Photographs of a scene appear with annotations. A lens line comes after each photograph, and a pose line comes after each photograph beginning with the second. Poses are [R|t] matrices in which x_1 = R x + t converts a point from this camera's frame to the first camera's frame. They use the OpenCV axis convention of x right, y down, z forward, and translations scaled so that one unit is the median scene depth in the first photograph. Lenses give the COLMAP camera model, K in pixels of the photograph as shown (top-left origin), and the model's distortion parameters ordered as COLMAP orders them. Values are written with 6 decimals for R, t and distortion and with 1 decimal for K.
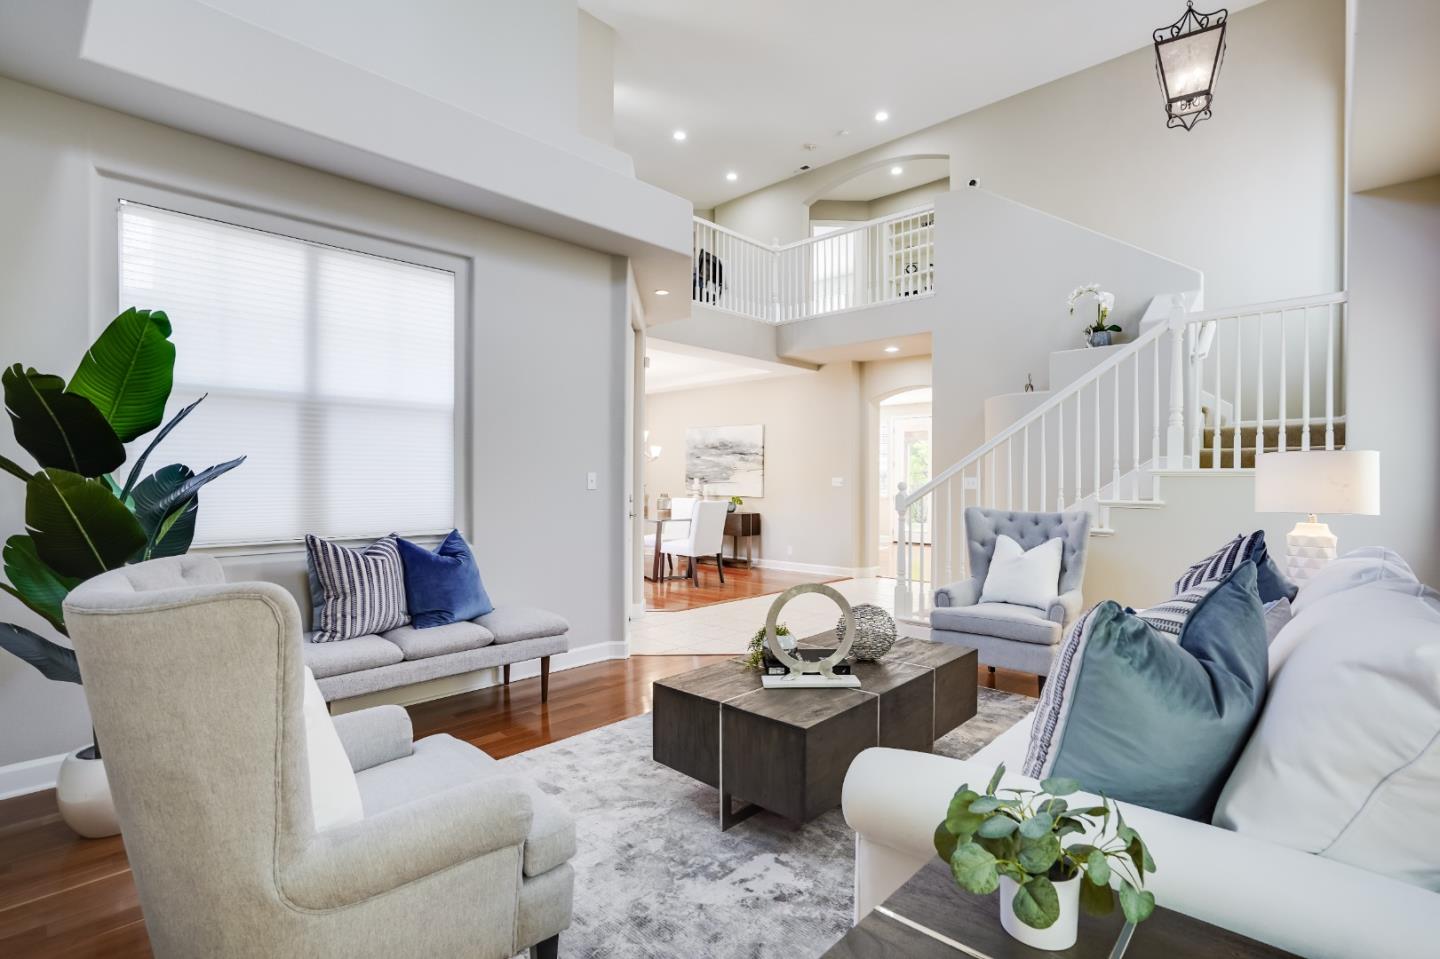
lens RADIAL K [[651.4, 0, 716.8], [0, 651.4, 479.4], [0, 0, 1]] dist [-0.017854, 0.001309]
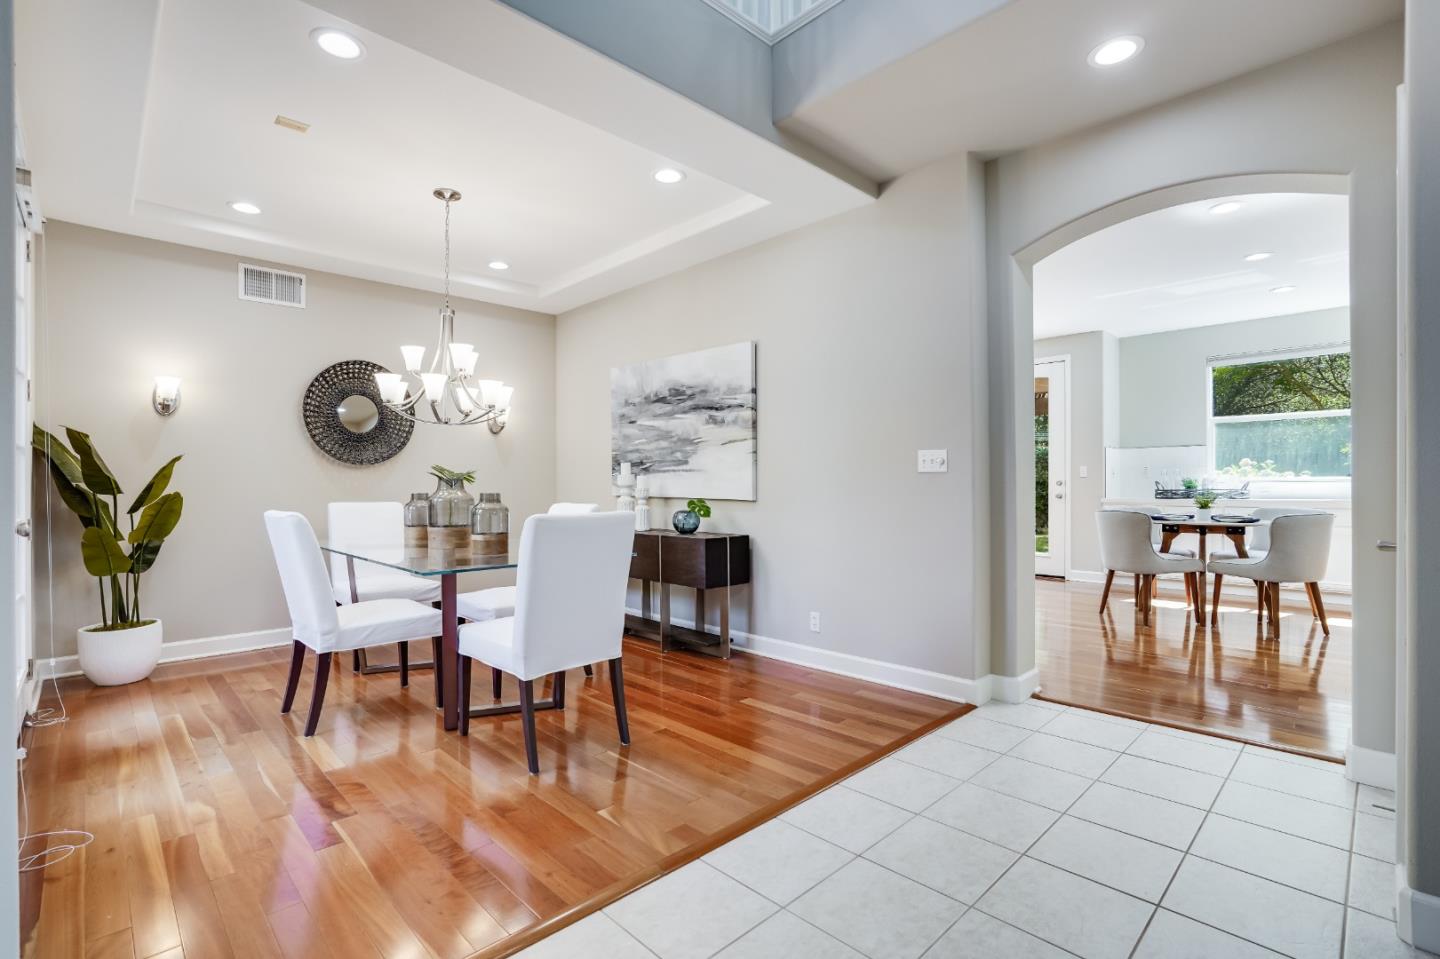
lens RADIAL K [[651.4, 0, 718.5], [0, 651.4, 479.4], [0, 0, 1]] dist [-0.017854, 0.001309]
pose [[0.999201, -0.008244, -0.039097, 0.062411], [0.008152, 0.999964, -0.002528, 0.013461], [0.039116, 0.002207, 0.999232, 0.535149]]
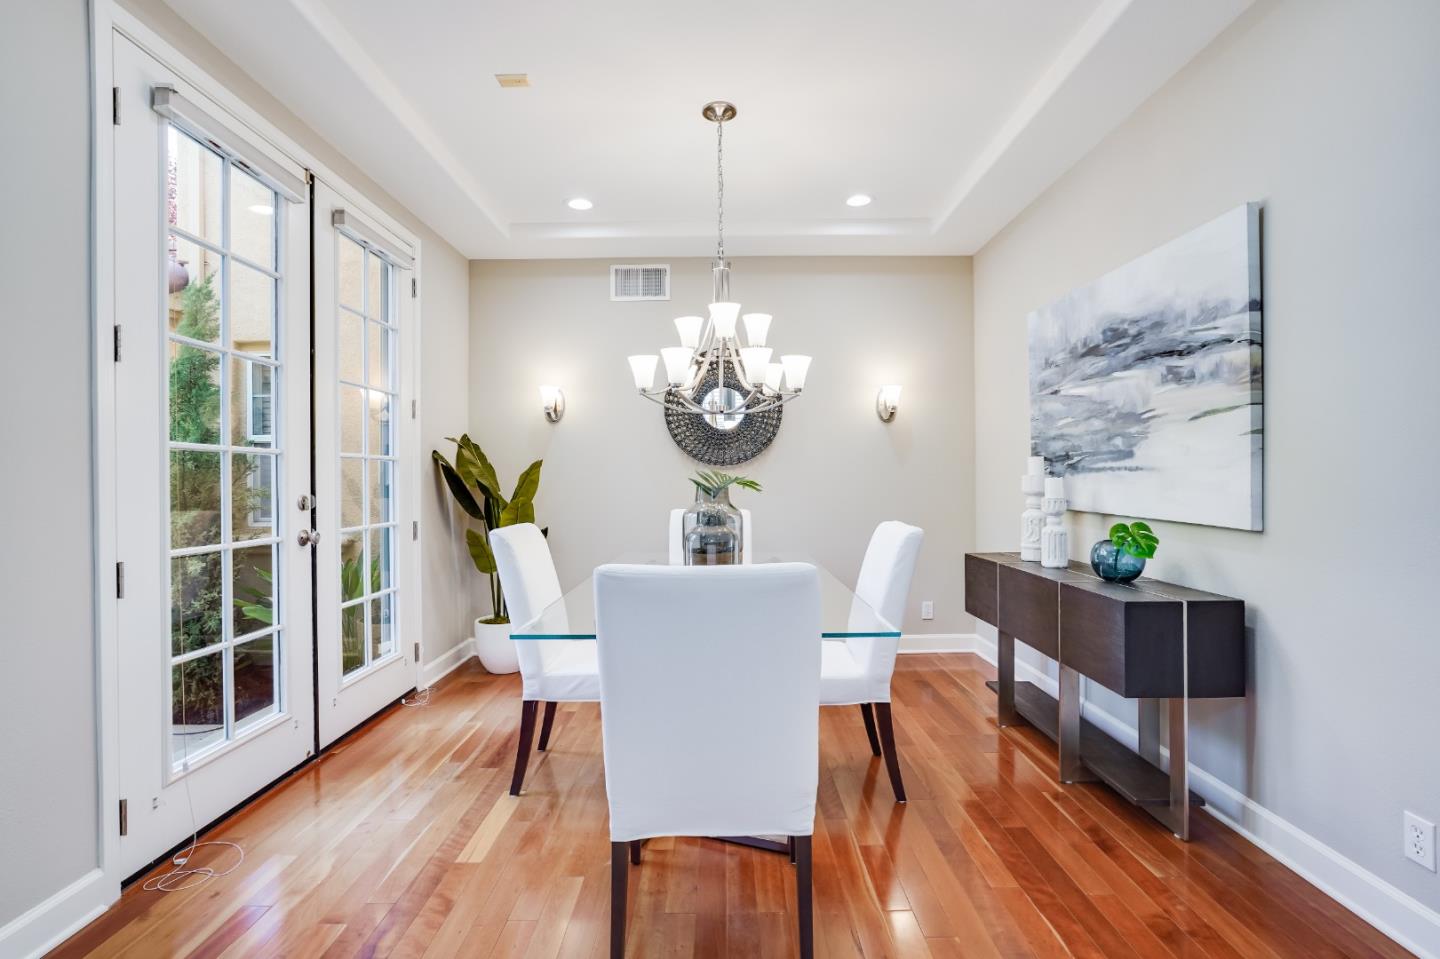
lens RADIAL K [[688.4, 0, 725.7], [0, 688.4, 477.0], [0, 0, 1]] dist [-0.026514, 0.008498]
pose [[0.694019, -0.008964, -0.719901, 0.109823], [0.010617, 0.999941, -0.002215, 0.007557], [0.719879, -0.006106, 0.694073, 0.698217]]
